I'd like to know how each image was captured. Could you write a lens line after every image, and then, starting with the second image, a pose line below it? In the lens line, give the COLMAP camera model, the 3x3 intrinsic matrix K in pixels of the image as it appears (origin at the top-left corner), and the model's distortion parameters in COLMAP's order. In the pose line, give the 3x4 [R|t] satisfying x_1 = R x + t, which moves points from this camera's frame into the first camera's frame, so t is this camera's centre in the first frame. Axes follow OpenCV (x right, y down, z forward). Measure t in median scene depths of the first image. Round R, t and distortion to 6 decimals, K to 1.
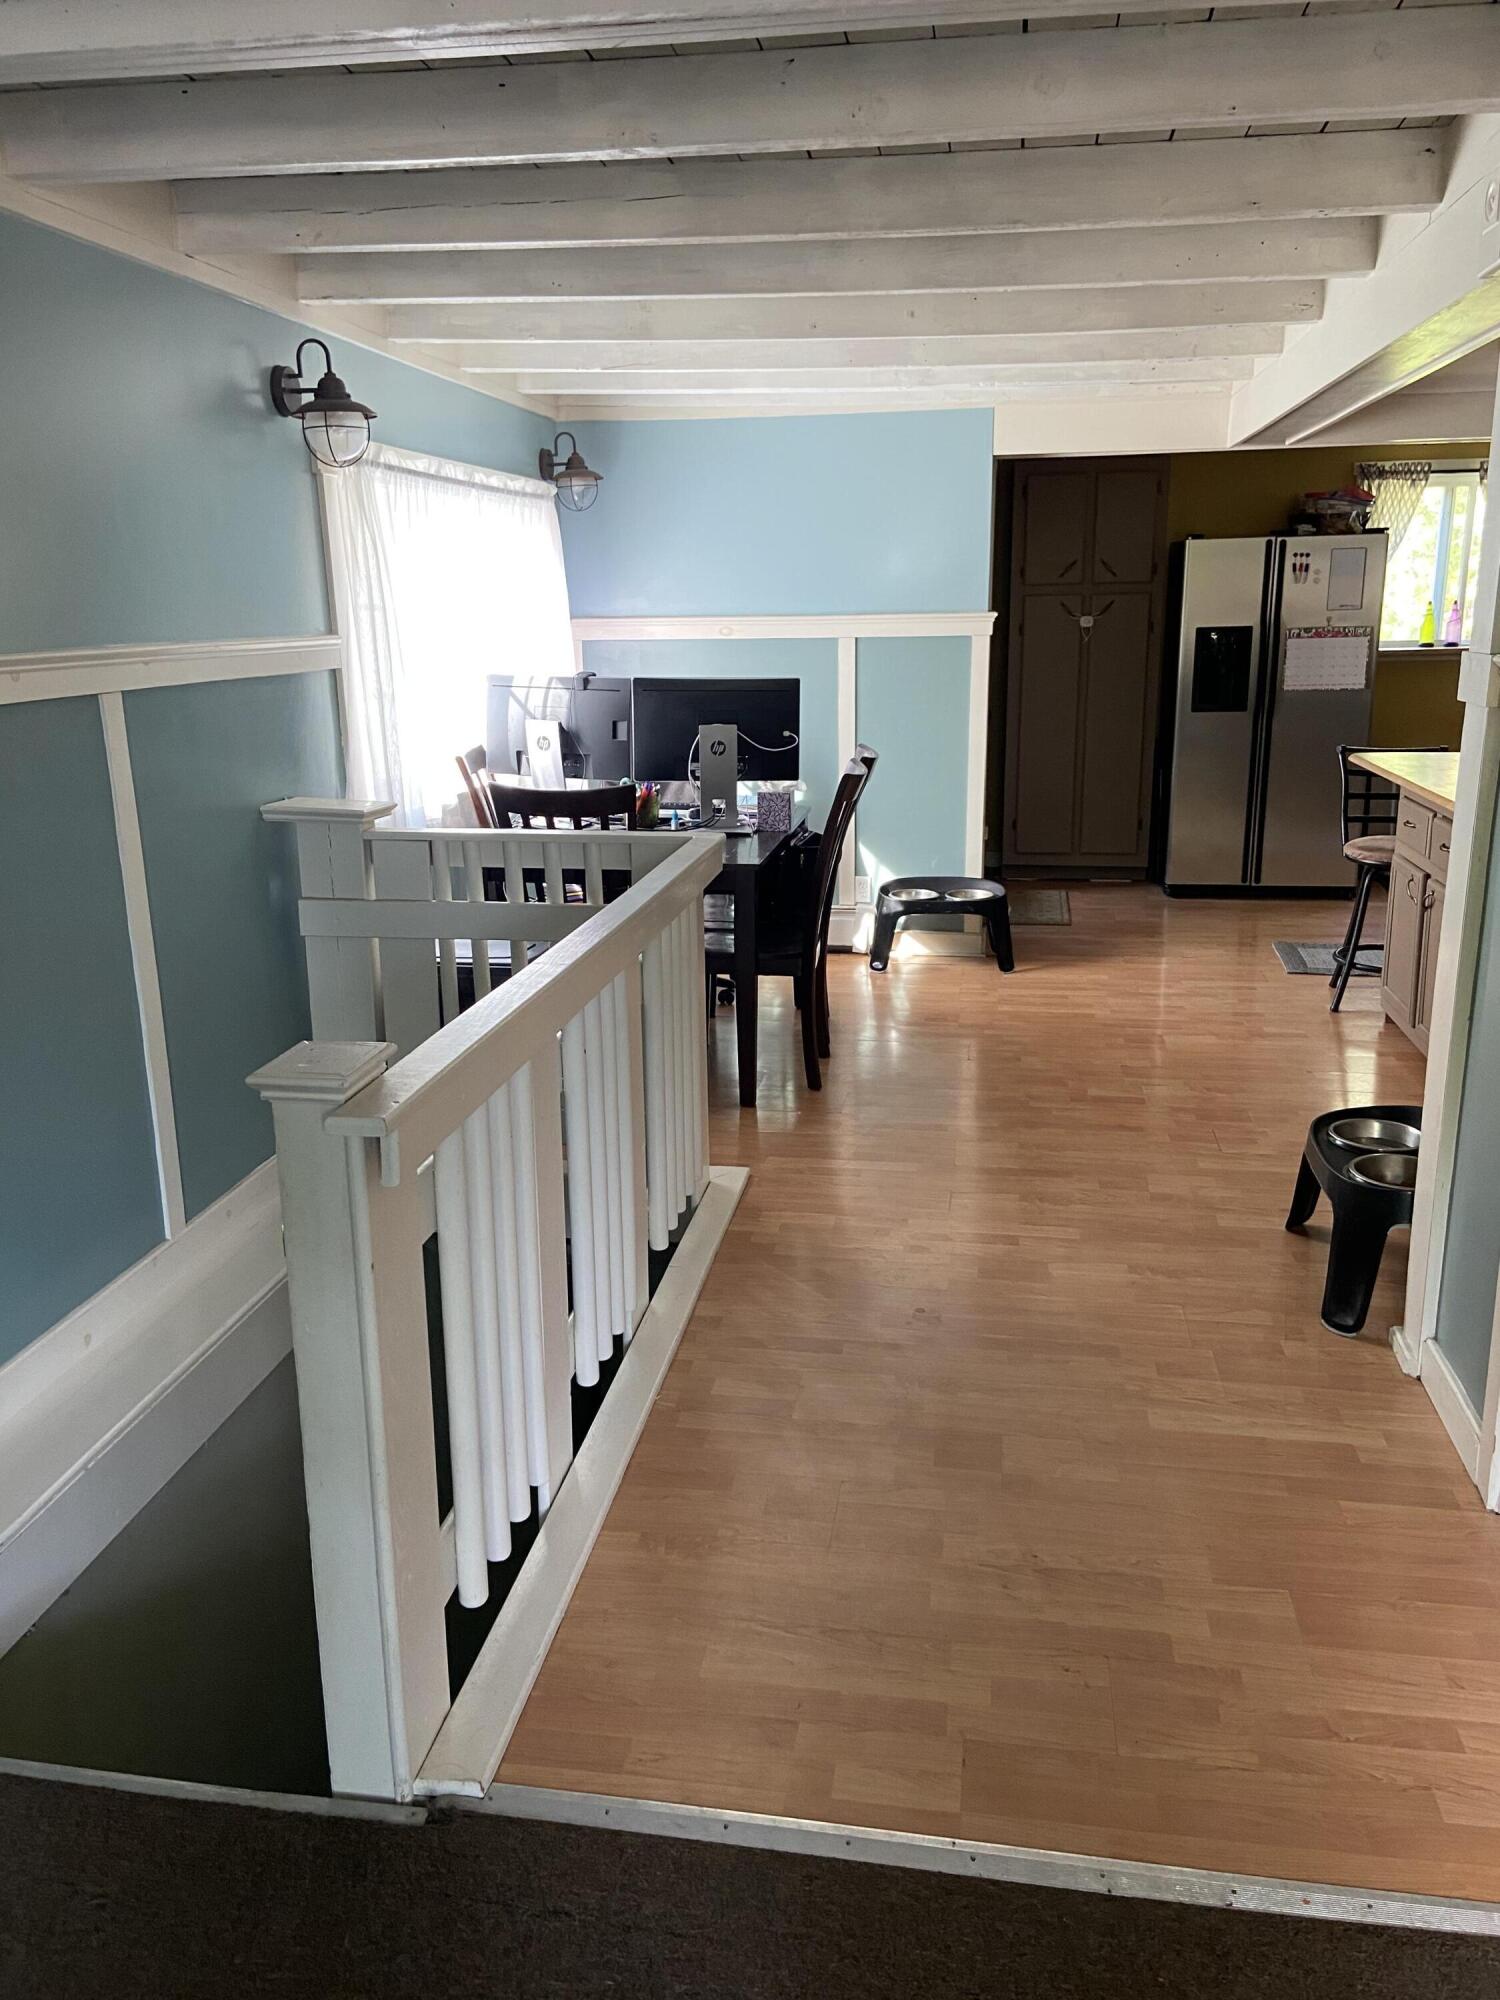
lens RADIAL K [[1511.5, 0, 763.8], [0, 1511.5, 1003.2], [0, 0, 1]] dist [0.098097, -0.084289]
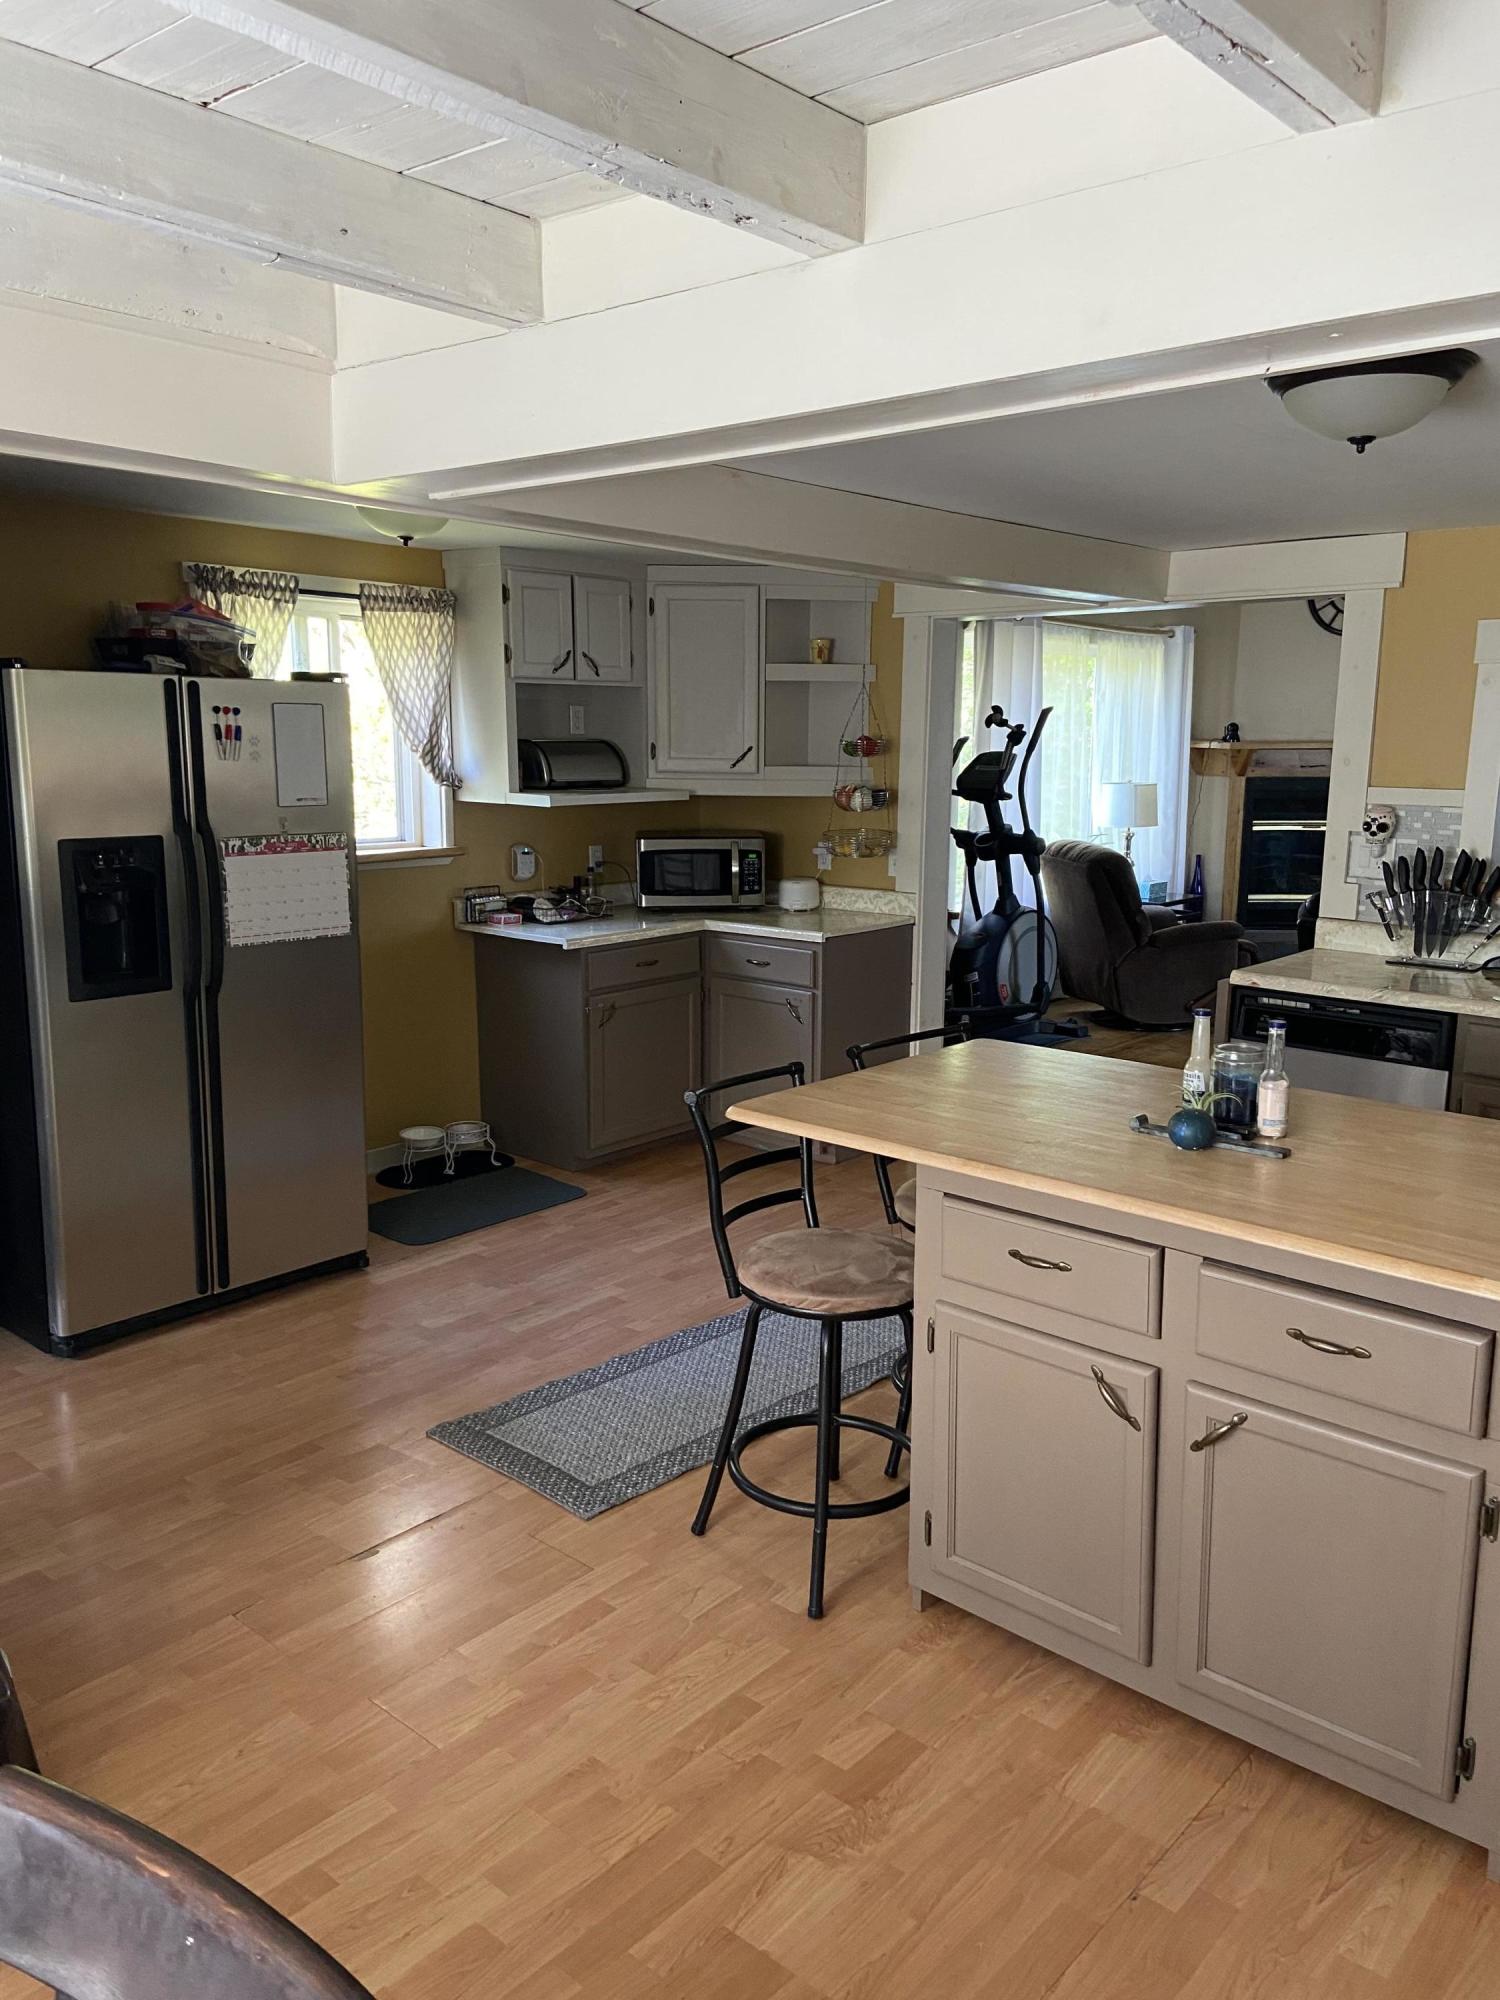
lens RADIAL K [[1511.5, 0, 763.8], [0, 1511.5, 1000.7], [0, 0, 1]] dist [0.098097, -0.084289]
pose [[0.537661, -0.130256, 0.833039, -0.020397], [0.207753, 0.978000, 0.018834, -0.158275], [-0.817165, 0.162940, 0.552894, 0.549899]]
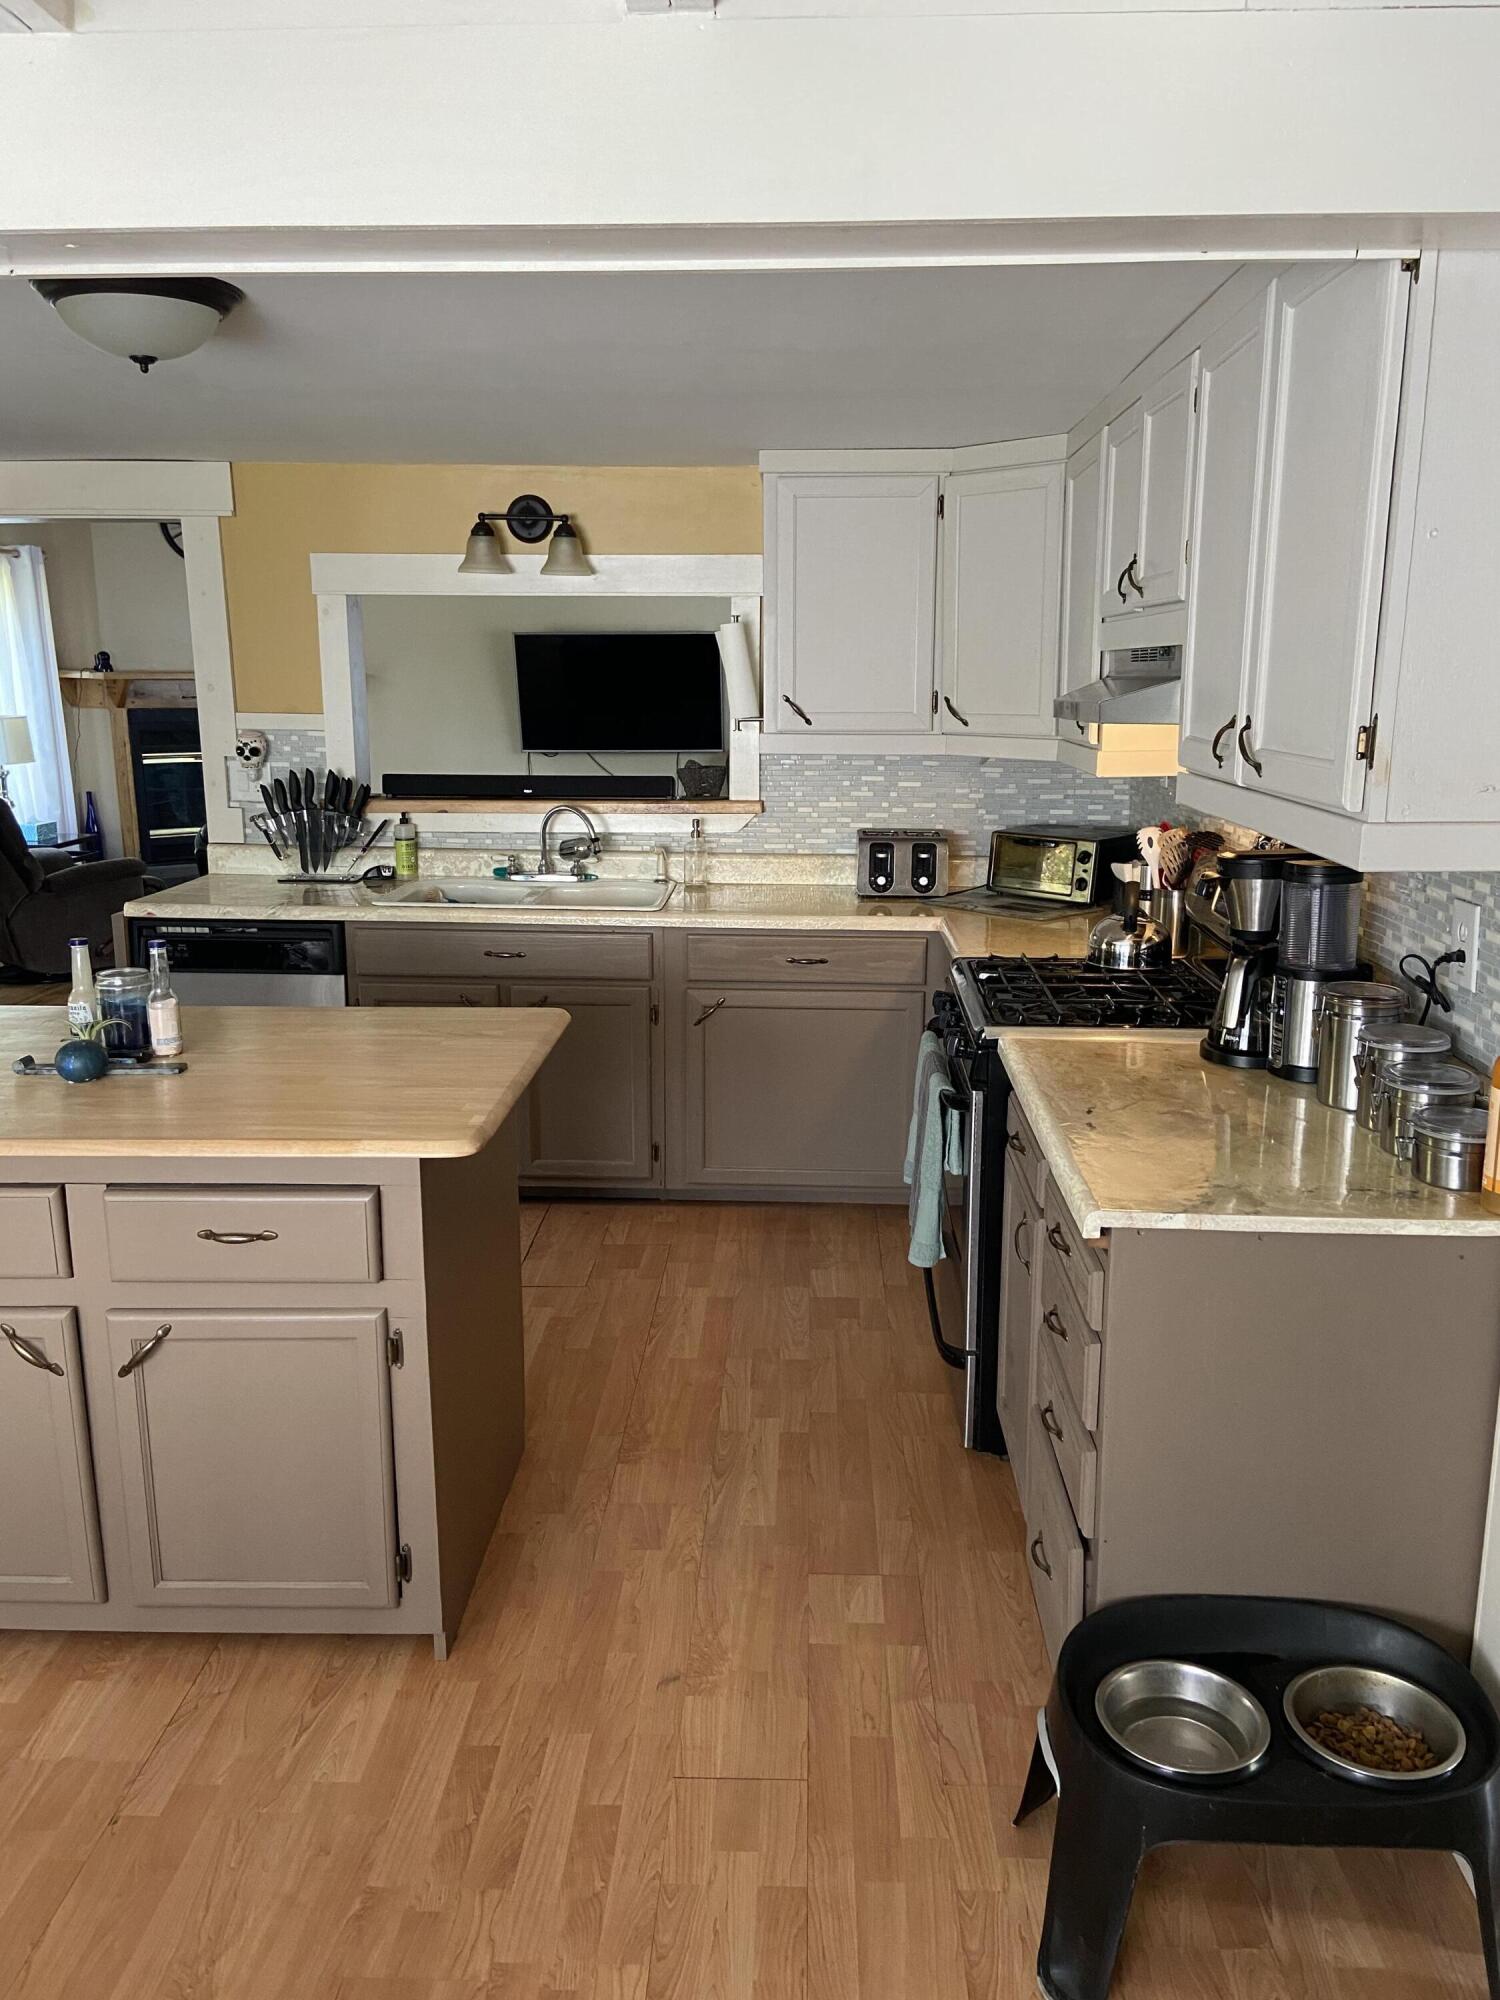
lens RADIAL K [[1511.5, 0, 750.6], [0, 1511.5, 994.7], [0, 0, 1]] dist [0.098097, -0.084289]
pose [[-0.112469, -0.197175, 0.973896, -0.024651], [0.266623, 0.938183, 0.220735, -0.155011], [-0.957216, 0.284489, -0.052945, 0.543773]]
